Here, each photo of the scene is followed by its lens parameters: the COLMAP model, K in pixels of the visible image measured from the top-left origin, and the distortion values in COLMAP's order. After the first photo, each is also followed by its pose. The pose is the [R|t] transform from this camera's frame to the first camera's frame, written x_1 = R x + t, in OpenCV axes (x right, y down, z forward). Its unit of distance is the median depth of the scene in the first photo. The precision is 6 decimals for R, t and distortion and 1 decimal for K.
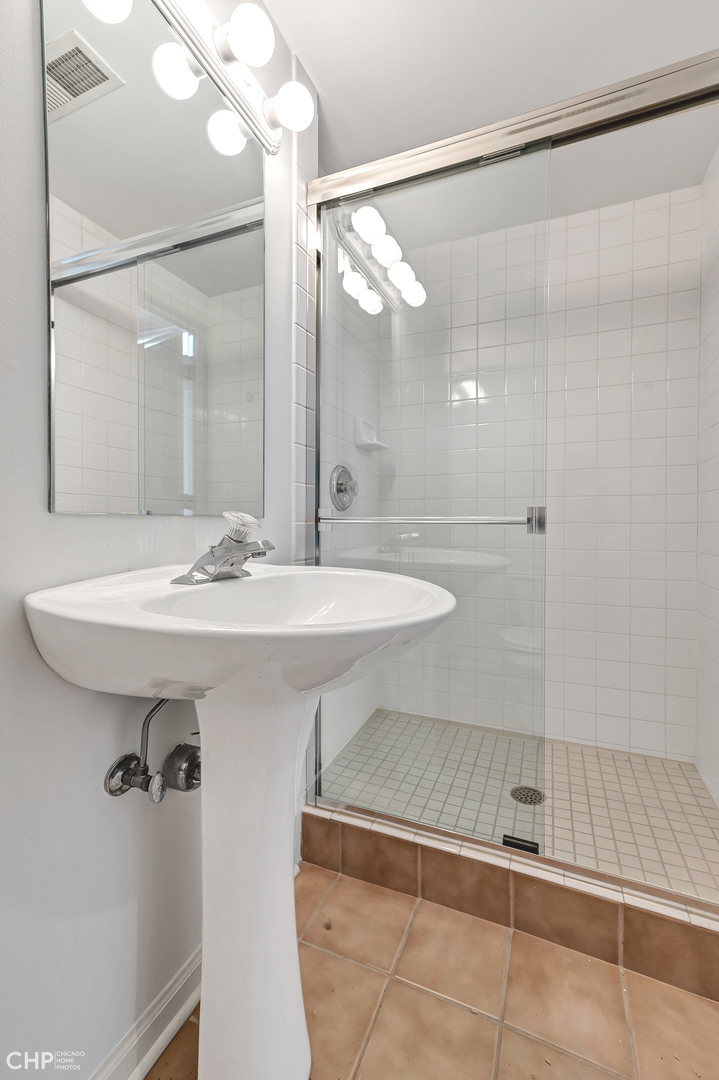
lens RADIAL K [[438.3, 0, 351.0], [0, 438.3, 536.3], [0, 0, 1]] dist [0.011602, 0.007771]
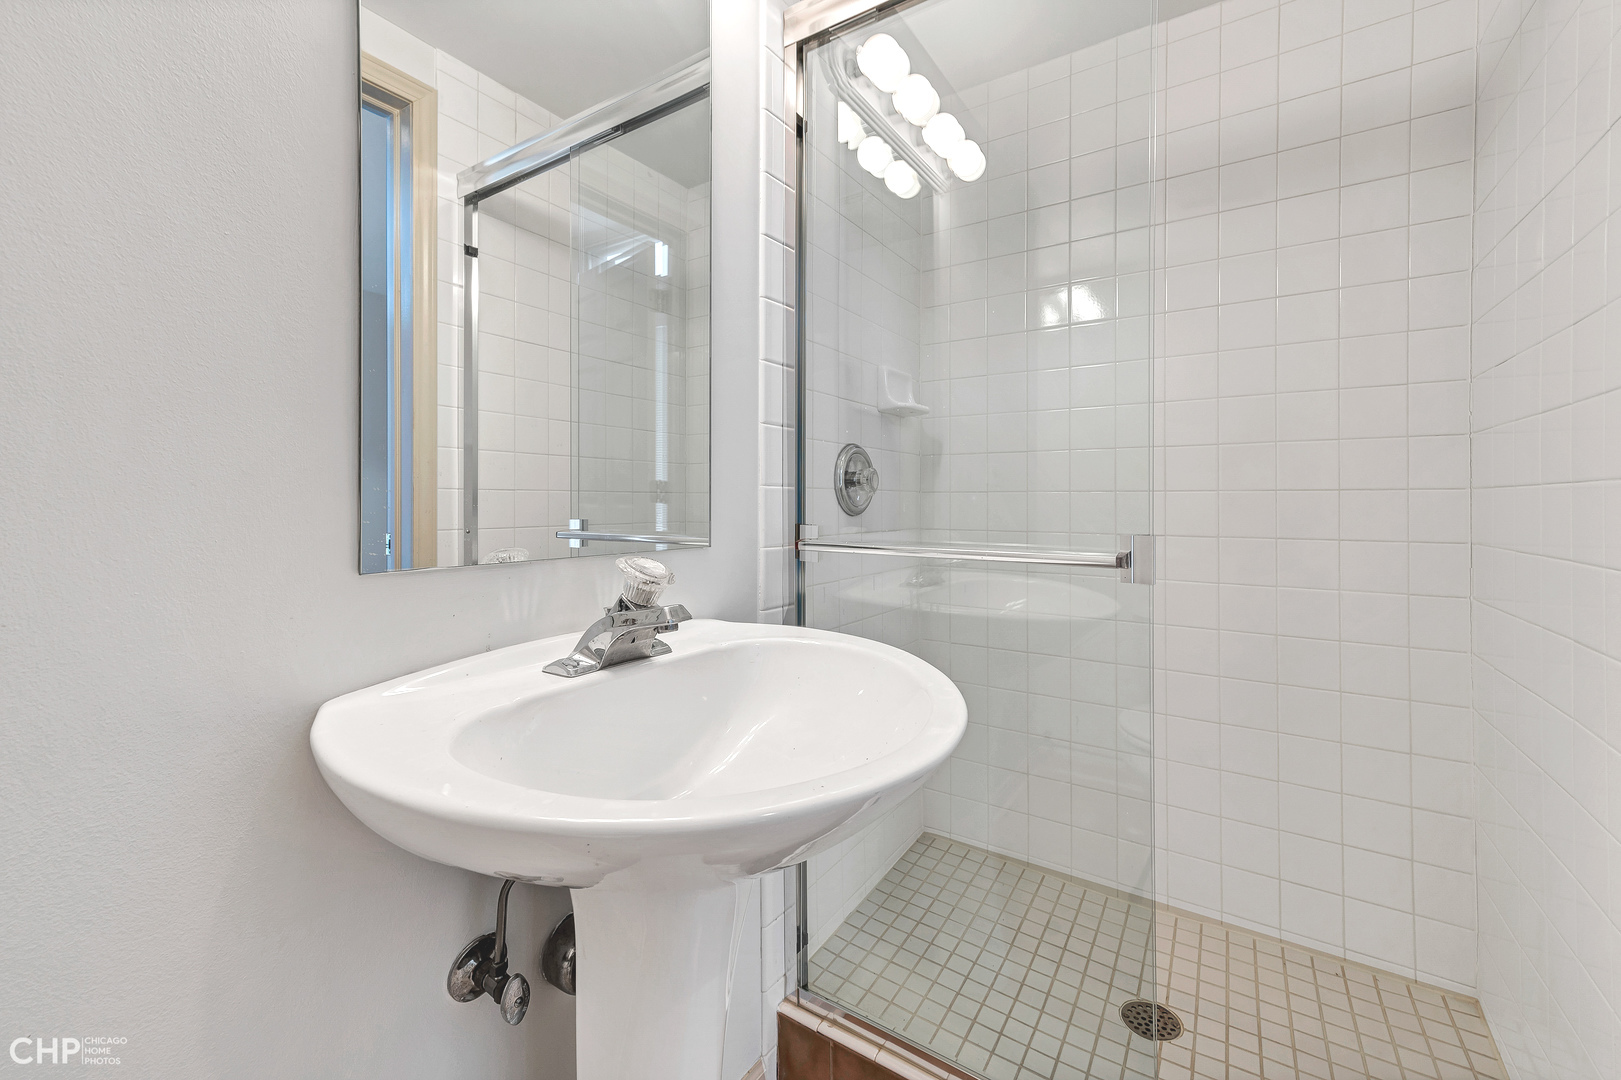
lens RADIAL K [[657.8, 0, 814.8], [0, 657.8, 534.2], [0, 0, 1]] dist [0.011602, 0.007771]
pose [[0.989228, -0.029342, -0.143414, 0.079974], [0.030438, 0.999522, 0.005450, -0.053068], [0.143185, -0.009757, 0.989648, 0.055582]]
